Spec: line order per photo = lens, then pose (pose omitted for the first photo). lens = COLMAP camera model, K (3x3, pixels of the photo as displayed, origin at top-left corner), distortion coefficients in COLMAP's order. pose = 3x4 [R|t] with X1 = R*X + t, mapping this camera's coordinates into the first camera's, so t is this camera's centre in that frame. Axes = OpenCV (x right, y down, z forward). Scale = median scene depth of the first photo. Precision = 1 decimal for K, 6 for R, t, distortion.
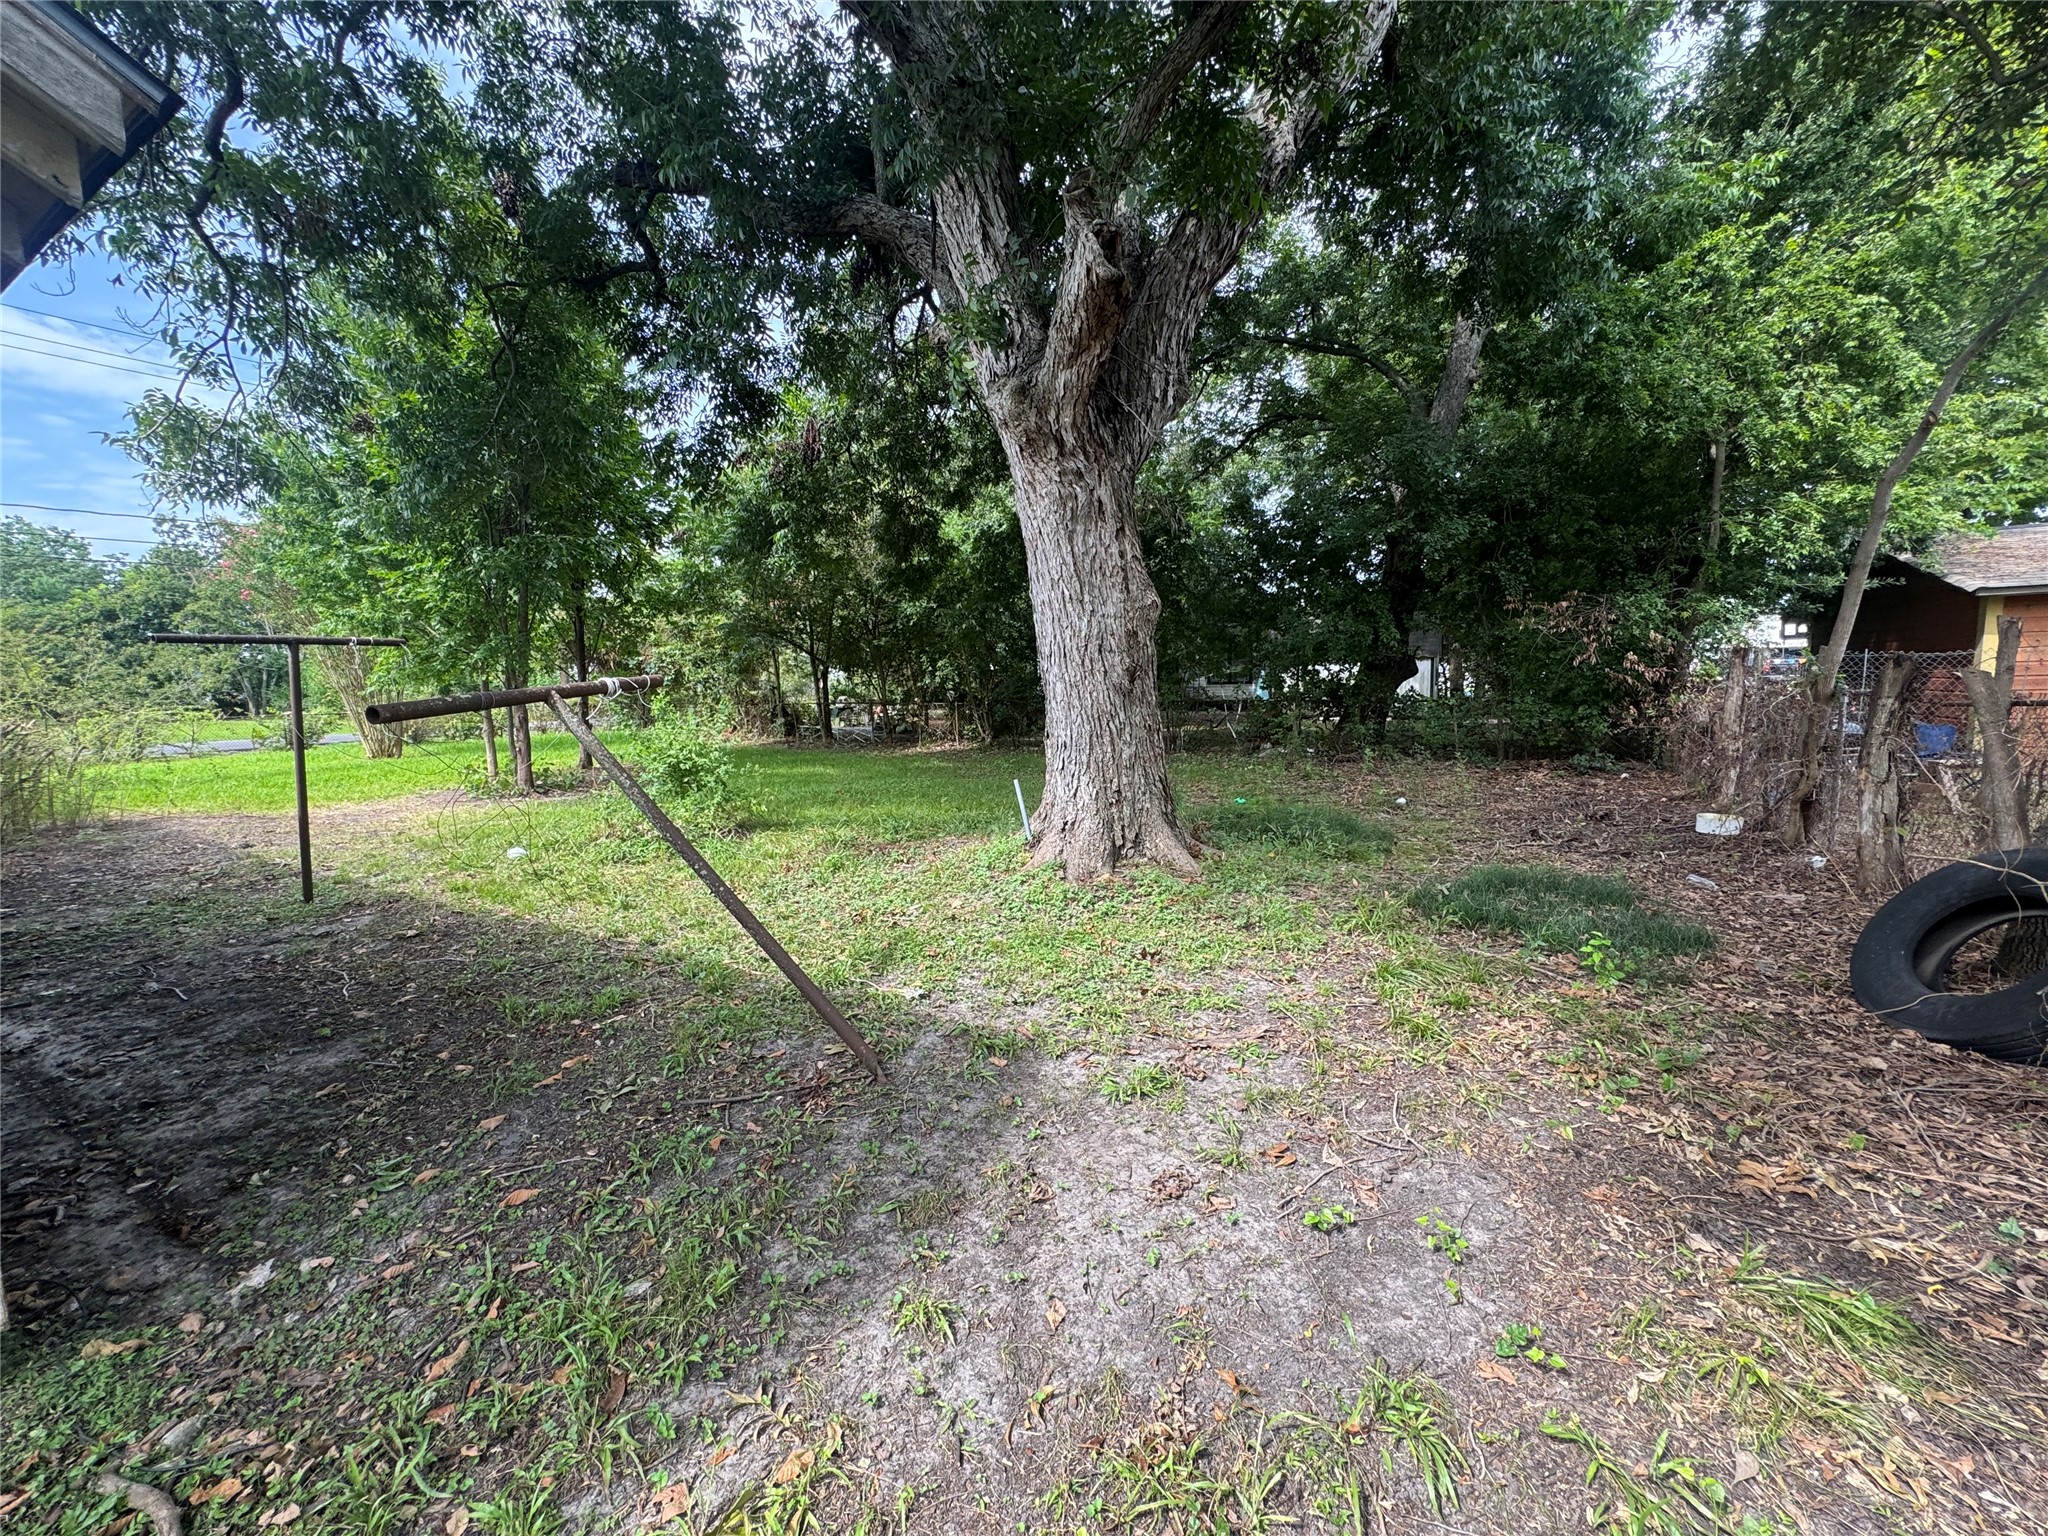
lens RADIAL K [[825.7, 0, 1024.0], [0, 825.7, 768.0], [0, 0, 1]] dist [-0.000958, -0.000534]
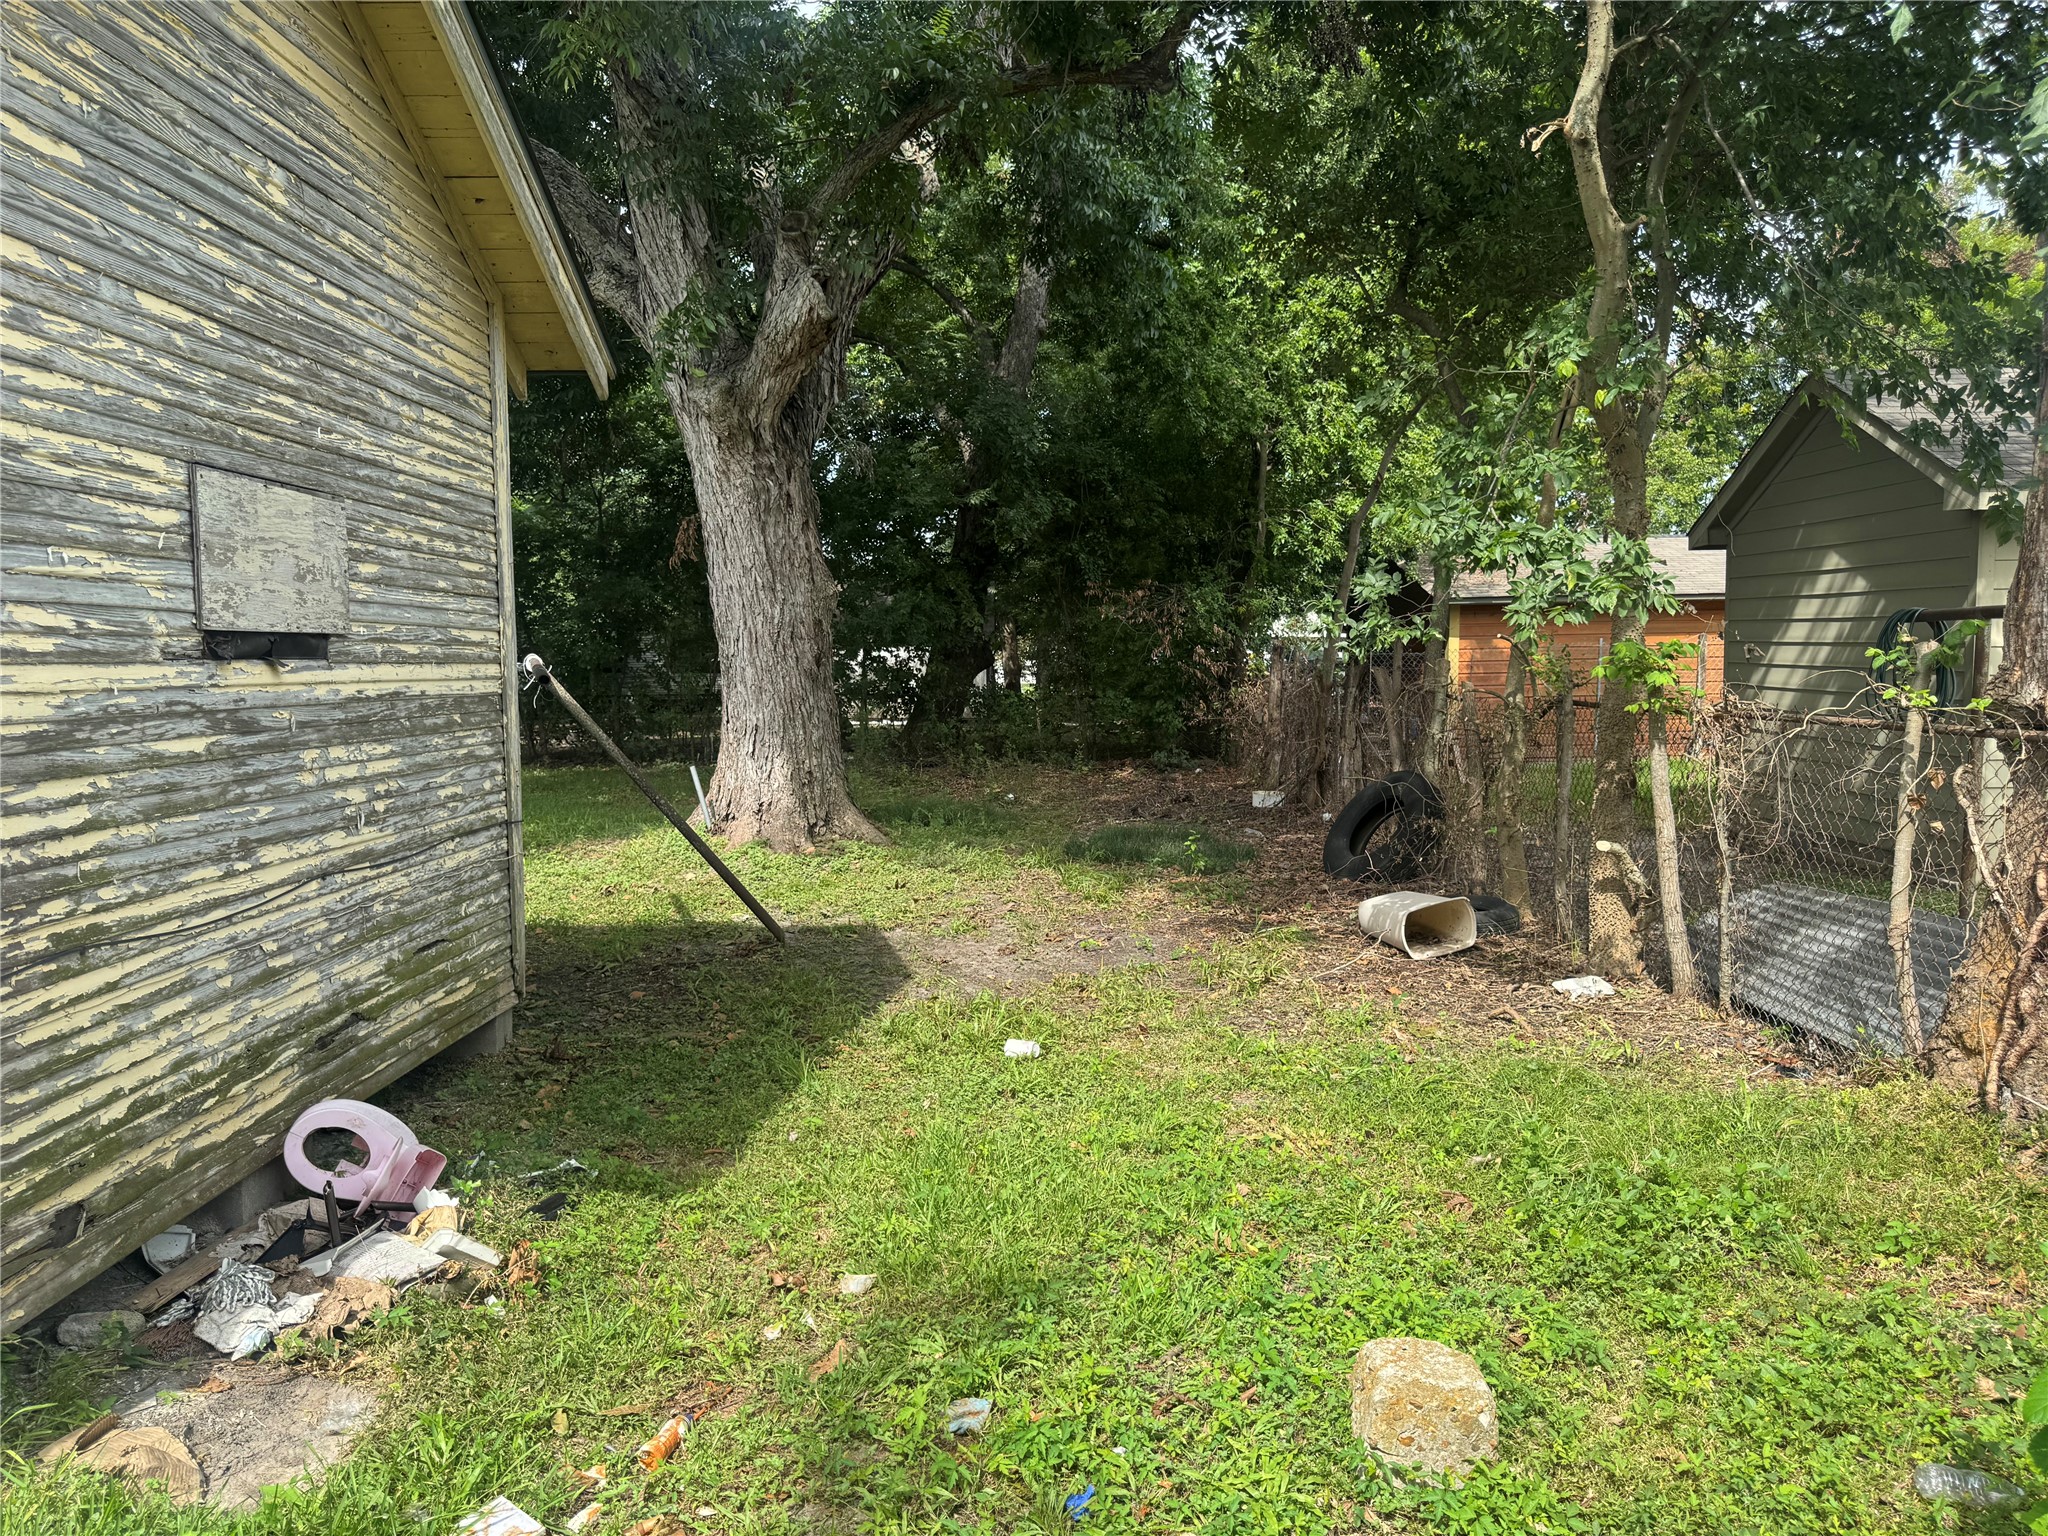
lens RADIAL K [[1421.2, 0, 1022.9], [0, 1421.2, 844.0], [0, 0, 1]] dist [0.004356, -0.000180]
pose [[0.871545, -0.043512, 0.488381, -0.328311], [0.034741, 0.999031, 0.027010, 0.049044], [-0.489083, -0.006574, 0.872213, -0.434145]]
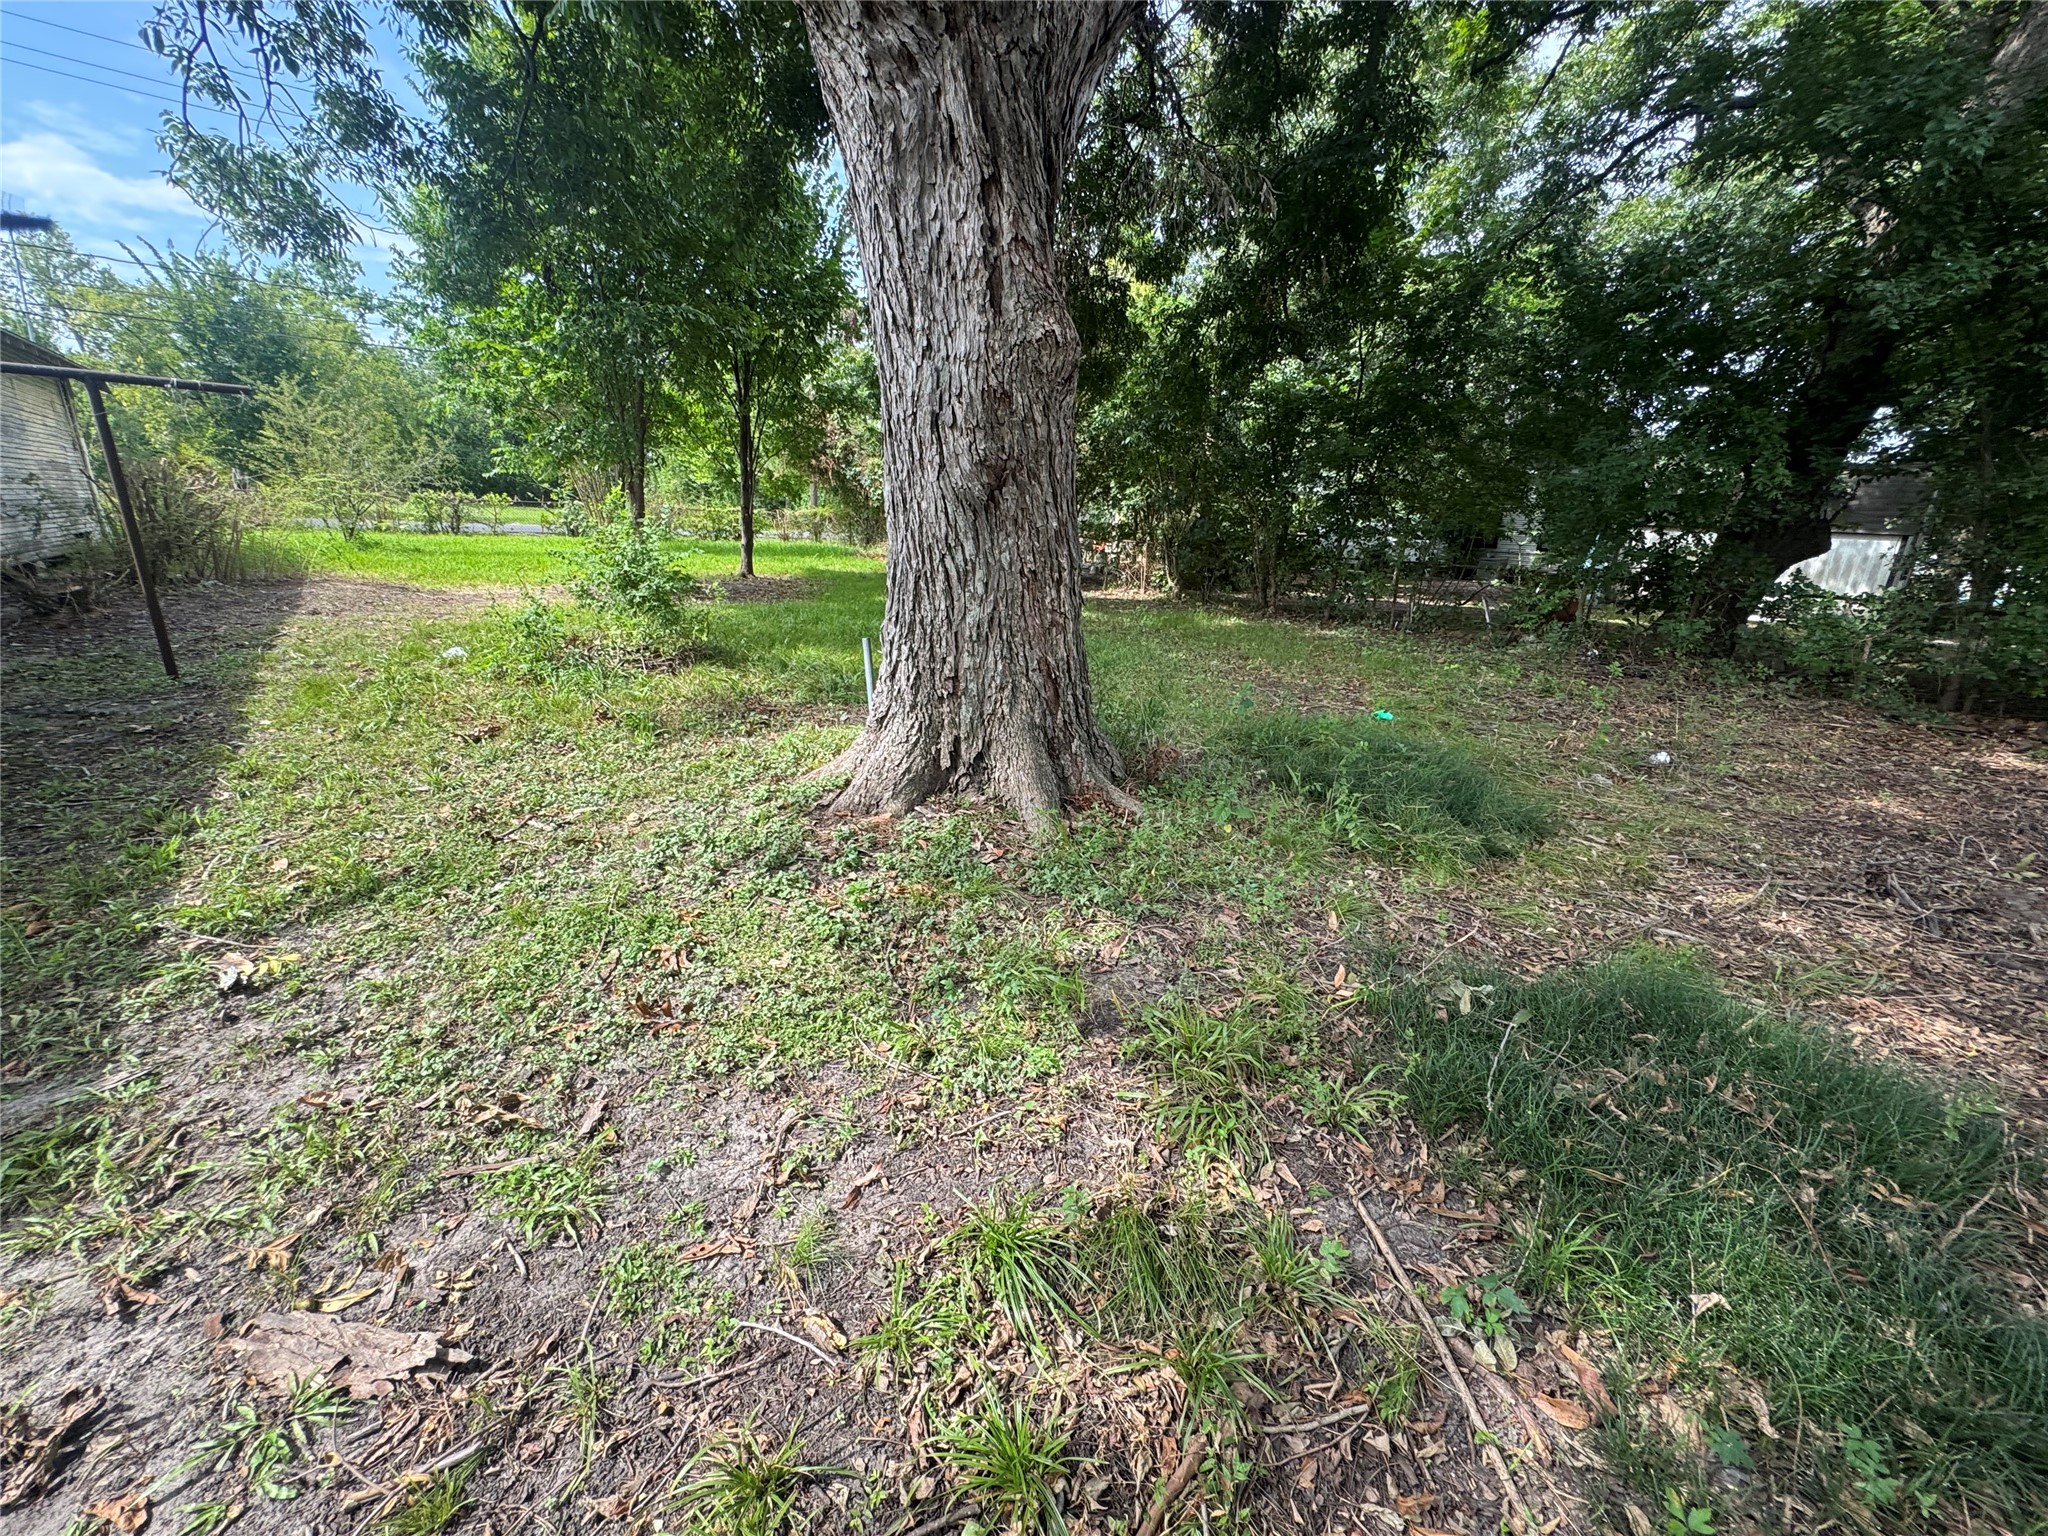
lens RADIAL K [[825.7, 0, 1024.0], [0, 825.7, 768.0], [0, 0, 1]] dist [-0.000958, -0.000534]
pose [[0.926757, 0.175607, -0.332090, 0.225979], [-0.111601, 0.972805, 0.202969, -0.021477], [0.358701, -0.151042, 0.921151, 0.282823]]
